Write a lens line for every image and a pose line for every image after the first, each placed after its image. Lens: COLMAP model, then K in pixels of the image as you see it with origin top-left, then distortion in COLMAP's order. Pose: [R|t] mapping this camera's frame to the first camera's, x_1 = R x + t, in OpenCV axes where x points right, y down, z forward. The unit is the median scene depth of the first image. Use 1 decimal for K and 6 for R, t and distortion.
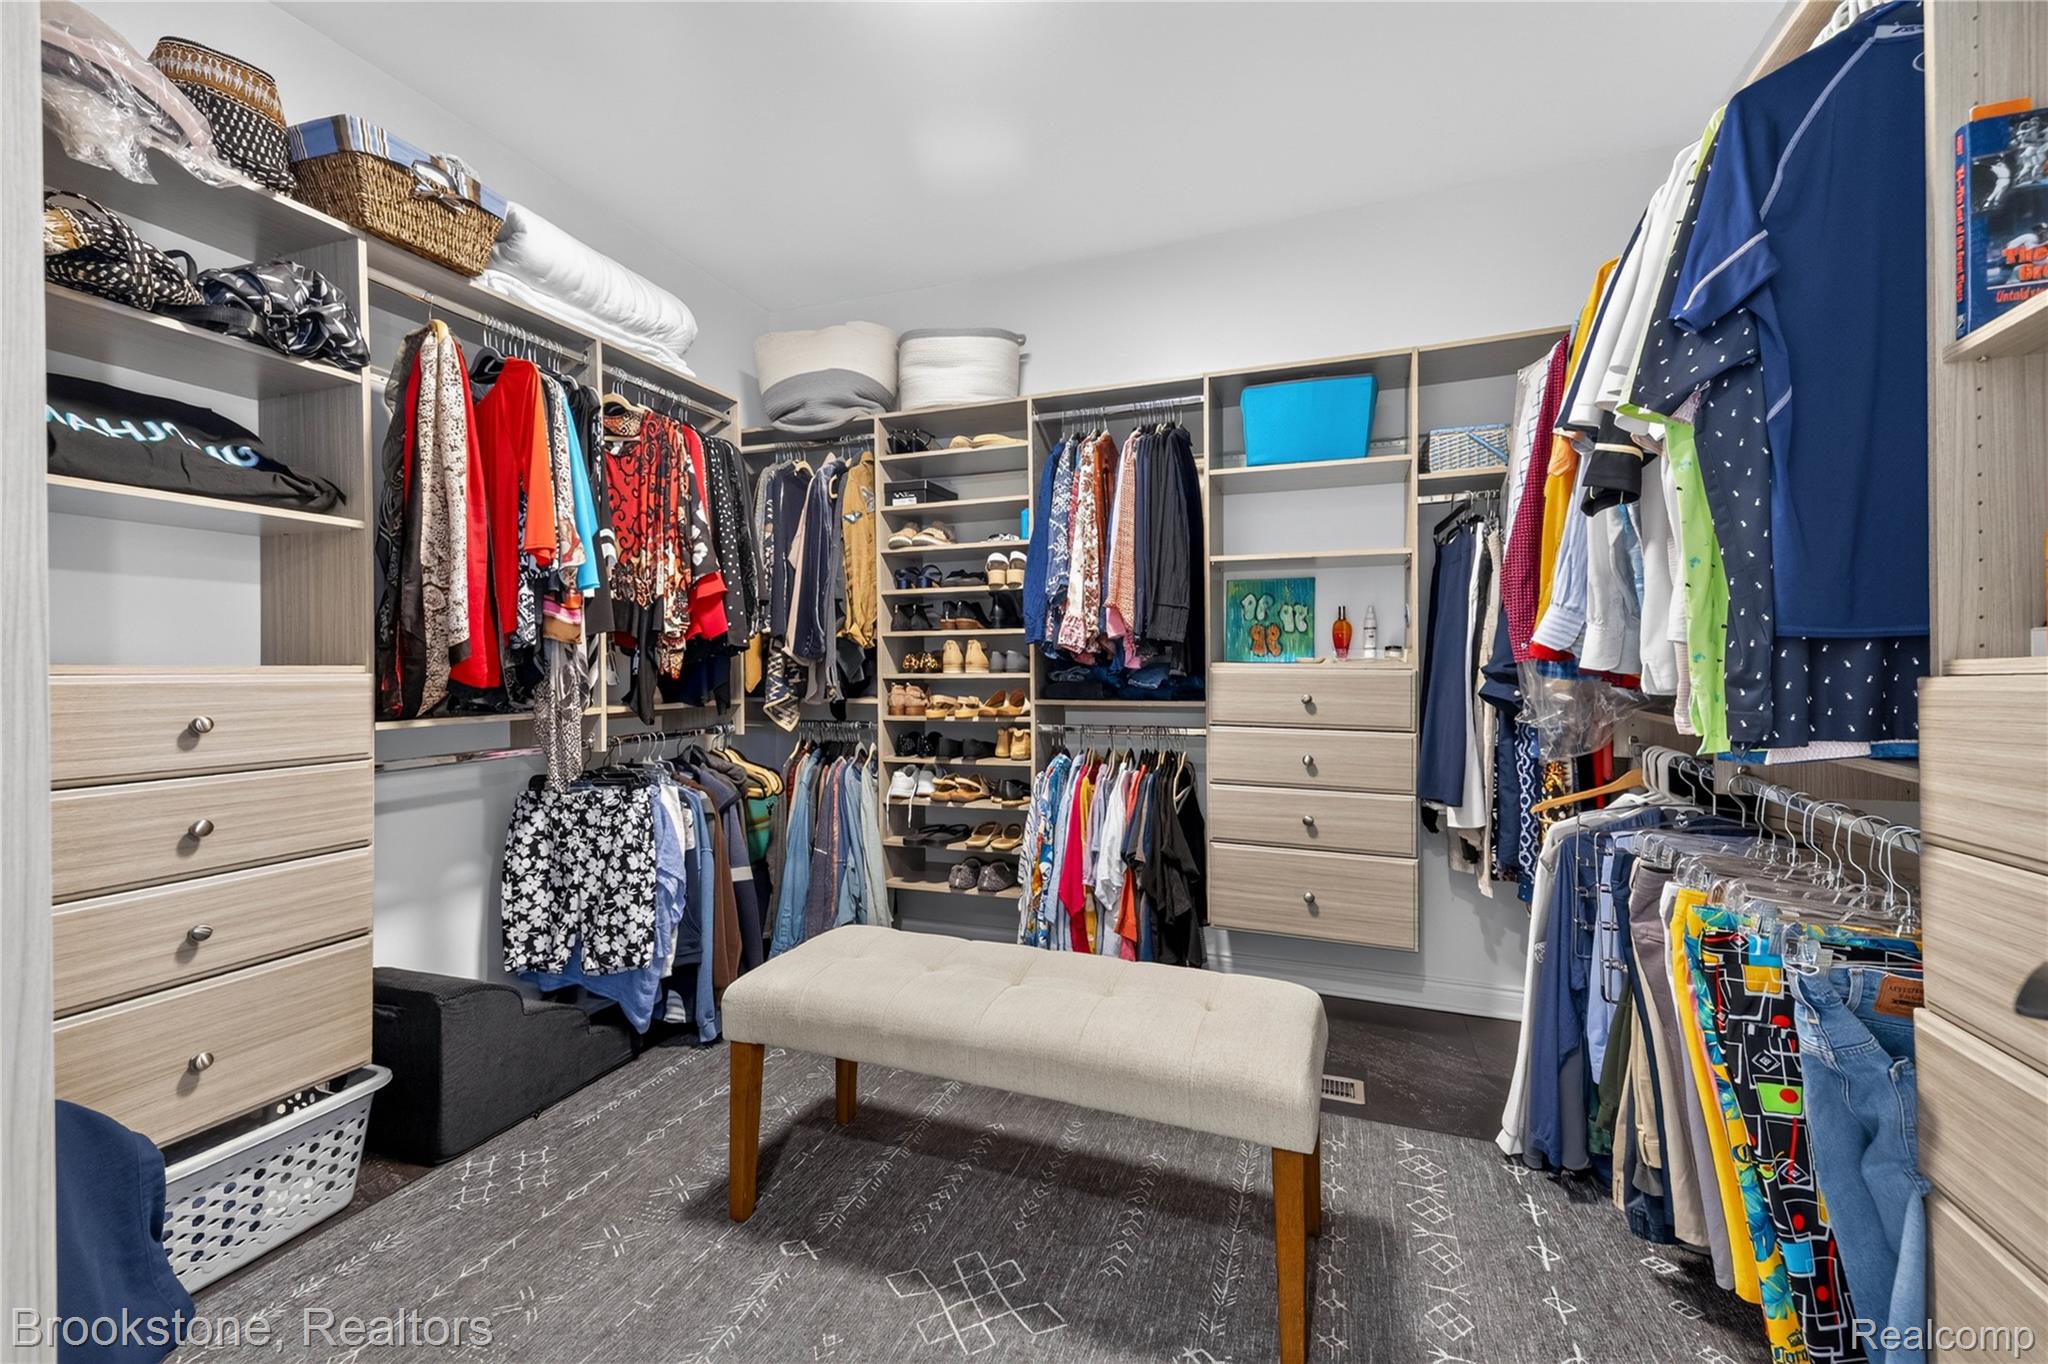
lens RADIAL K [[870.3, 0, 1026.6], [0, 870.3, 665.8], [0, 0, 1]] dist [0.047102, -0.000026]
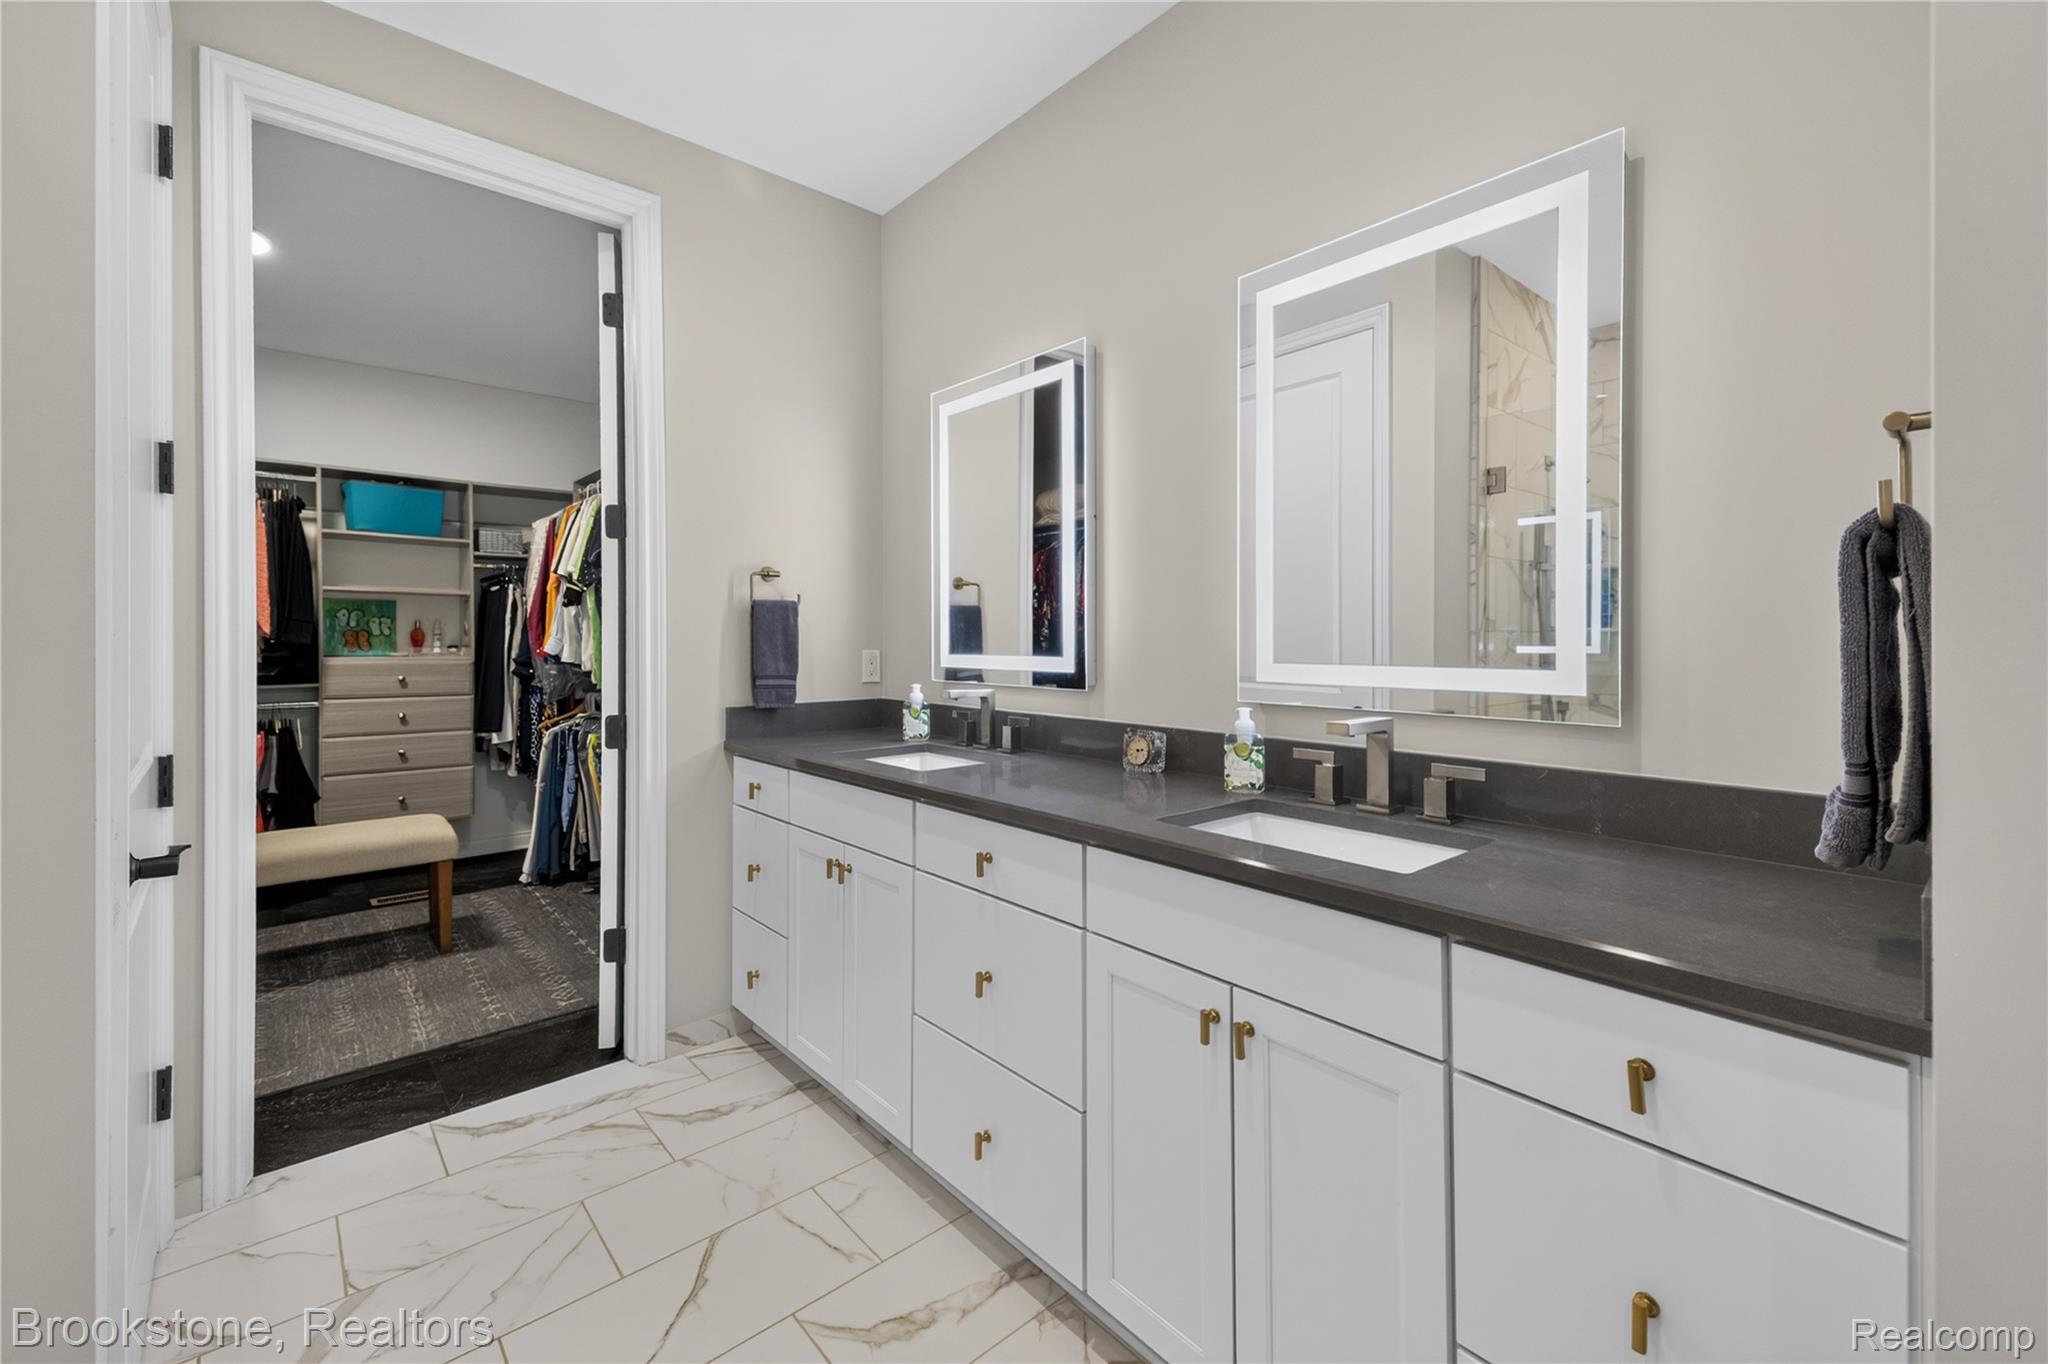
lens RADIAL K [[829.5, 0, 1030.2], [0, 829.5, 640.3], [0, 0, 1]] dist [0.000937, 0.000074]
pose [[0.469094, 0.000885, 0.883148, -0.549174], [0.000303, 0.999999, -0.001163, -0.035072], [-0.883148, 0.000813, 0.469093, -0.846039]]
